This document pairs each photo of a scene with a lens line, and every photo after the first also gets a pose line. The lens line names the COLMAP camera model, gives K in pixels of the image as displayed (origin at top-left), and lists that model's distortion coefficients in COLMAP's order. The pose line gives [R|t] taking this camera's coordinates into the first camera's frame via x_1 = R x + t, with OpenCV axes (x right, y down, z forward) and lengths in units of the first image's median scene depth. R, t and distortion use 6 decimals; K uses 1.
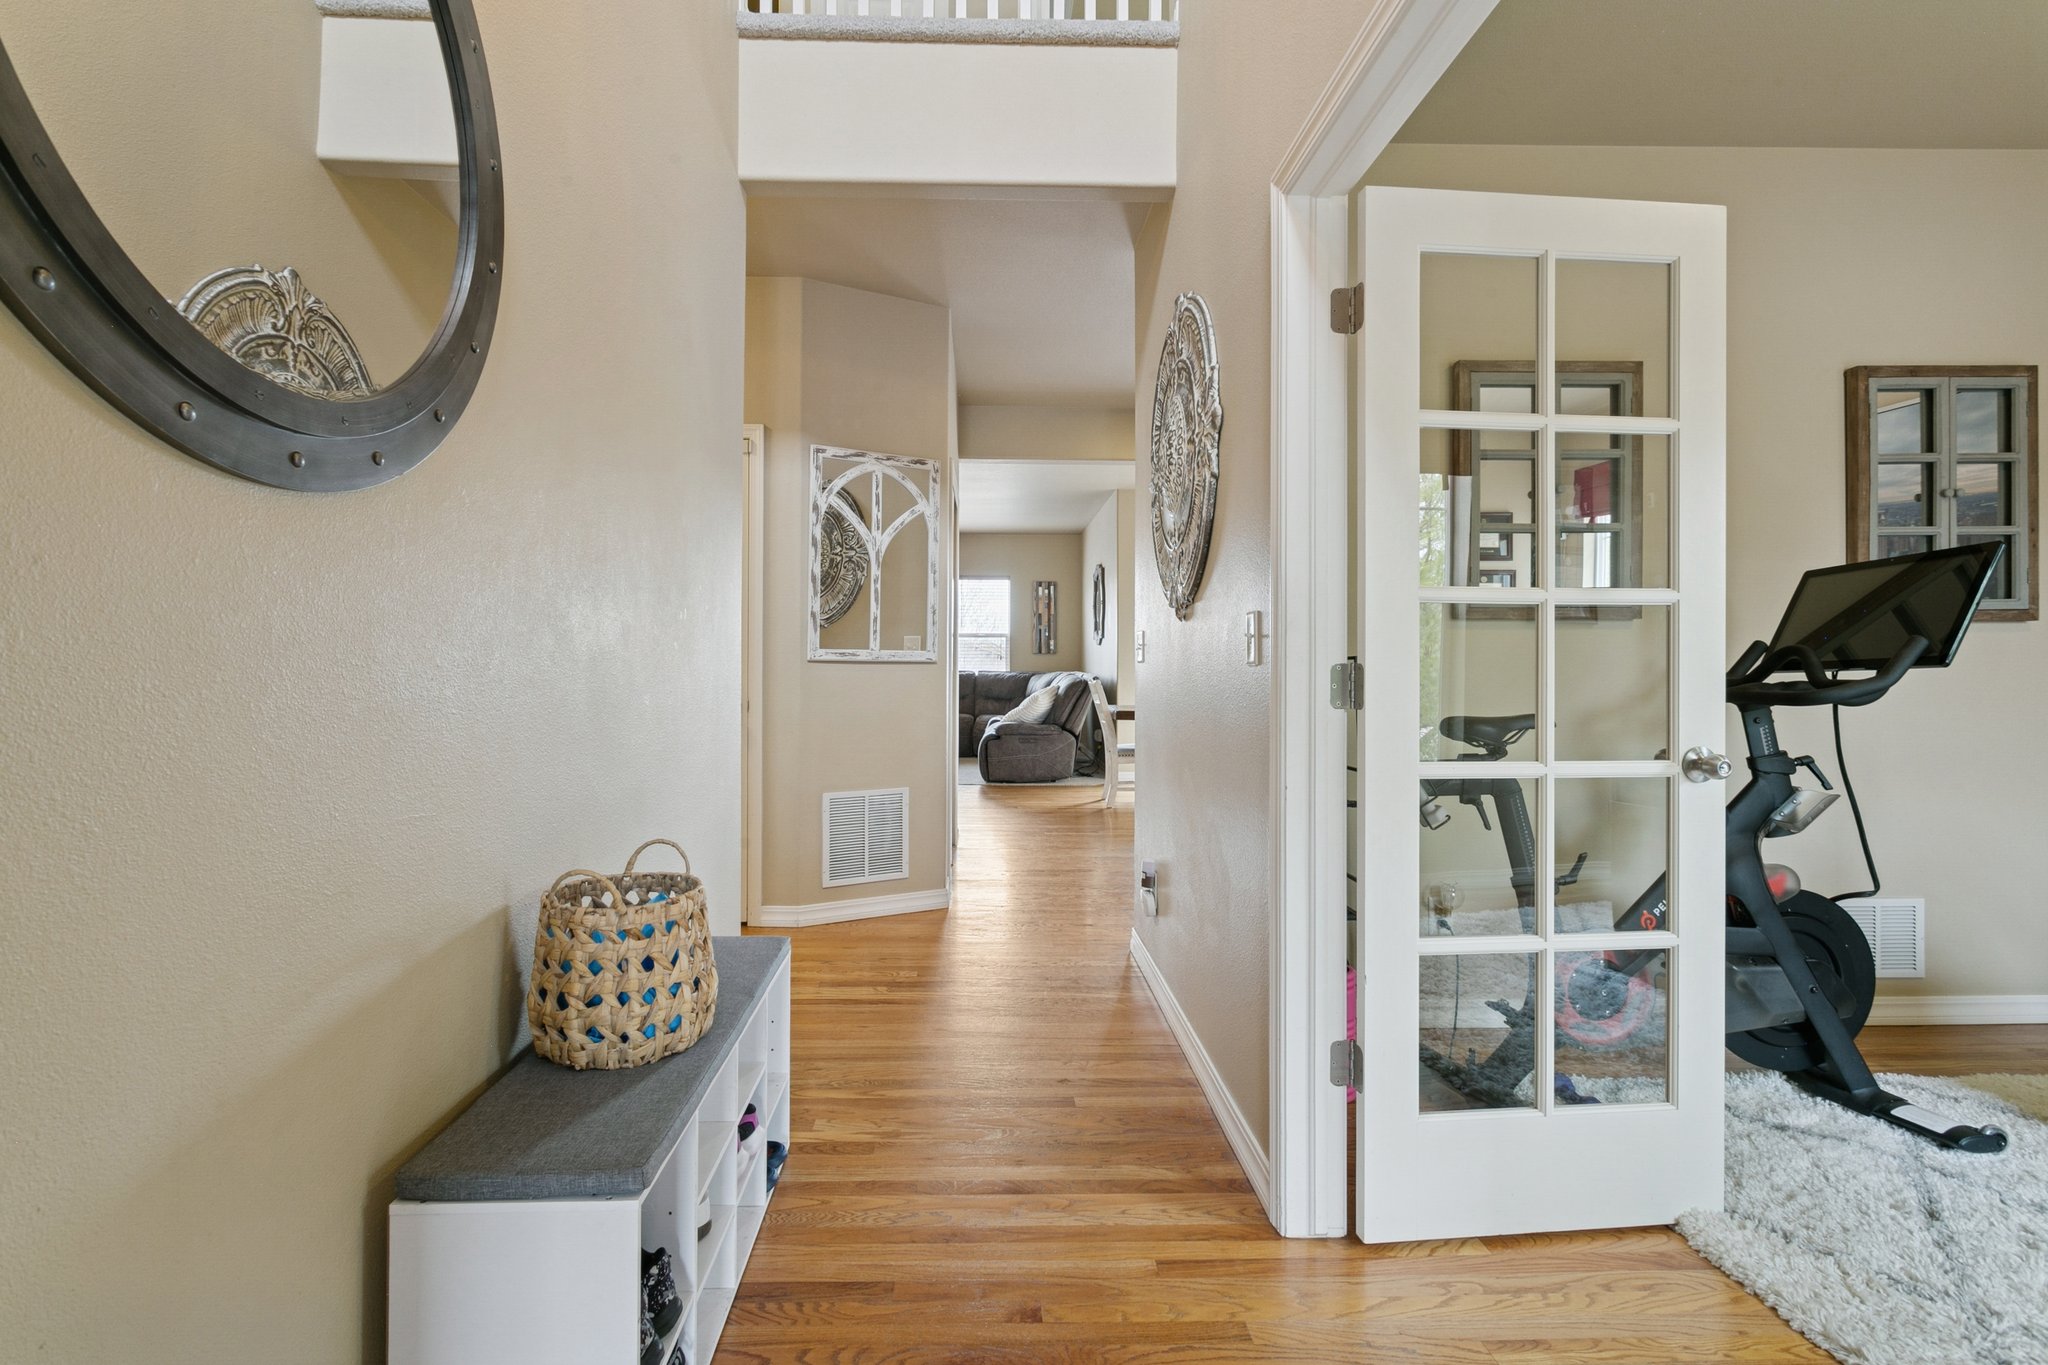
lens RADIAL K [[972.1, 0, 1017.7], [0, 972.1, 667.9], [0, 0, 1]] dist [0.003219, 0.001388]
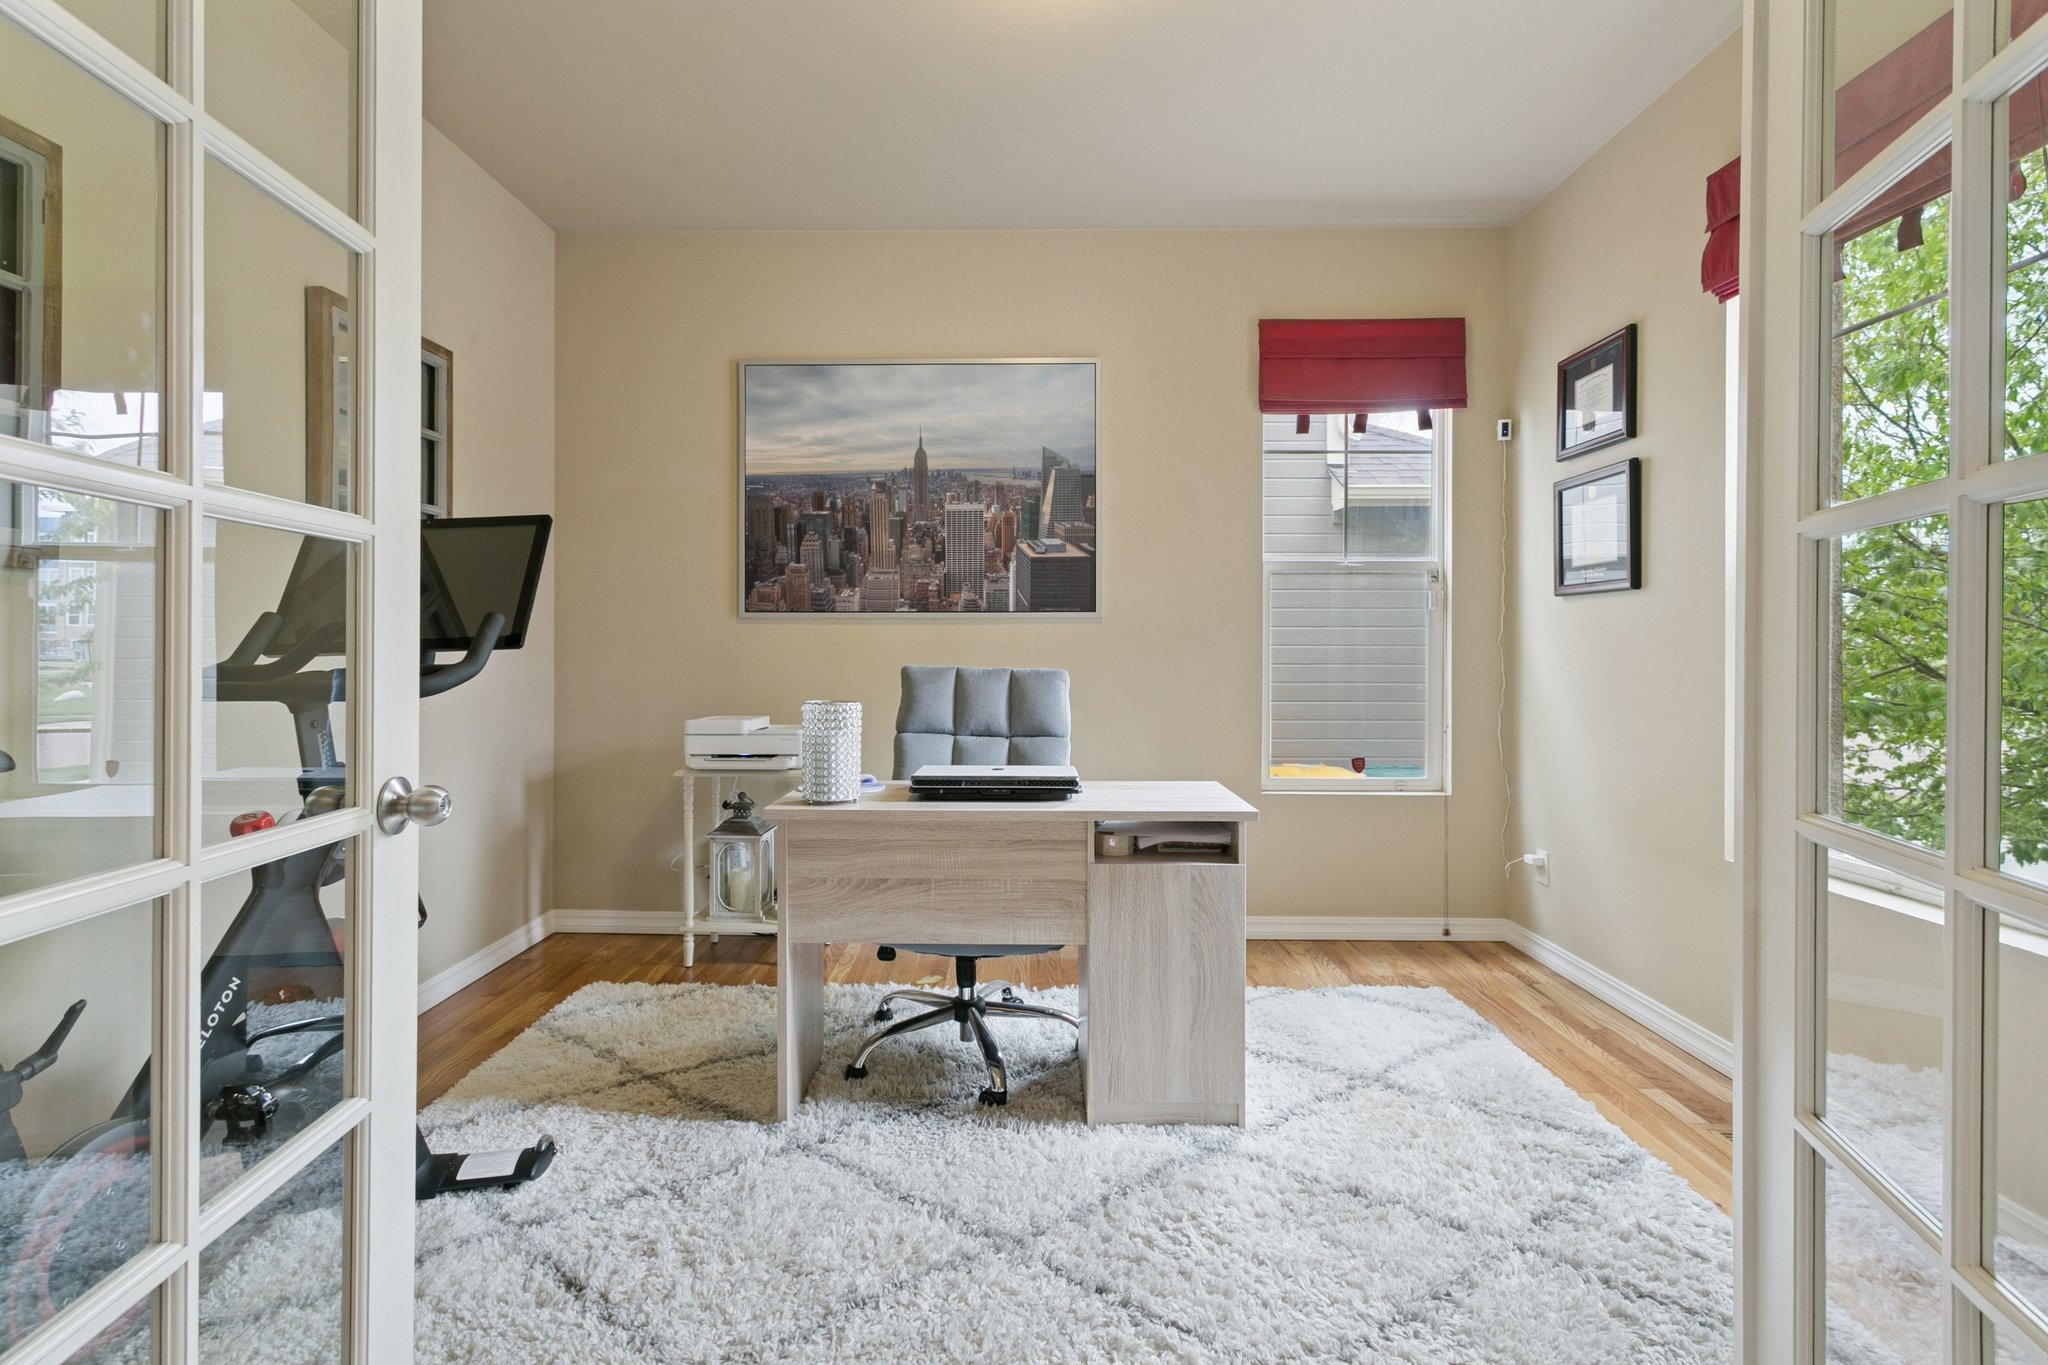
lens RADIAL K [[972.1, 0, 981.7], [0, 972.1, 646.2], [0, 0, 1]] dist [0.003219, 0.001388]
pose [[0.066468, -0.000990, 0.997788, 0.093917], [0.005848, 0.999983, 0.000603, -0.000020], [-0.997771, 0.005795, 0.066473, 0.517440]]
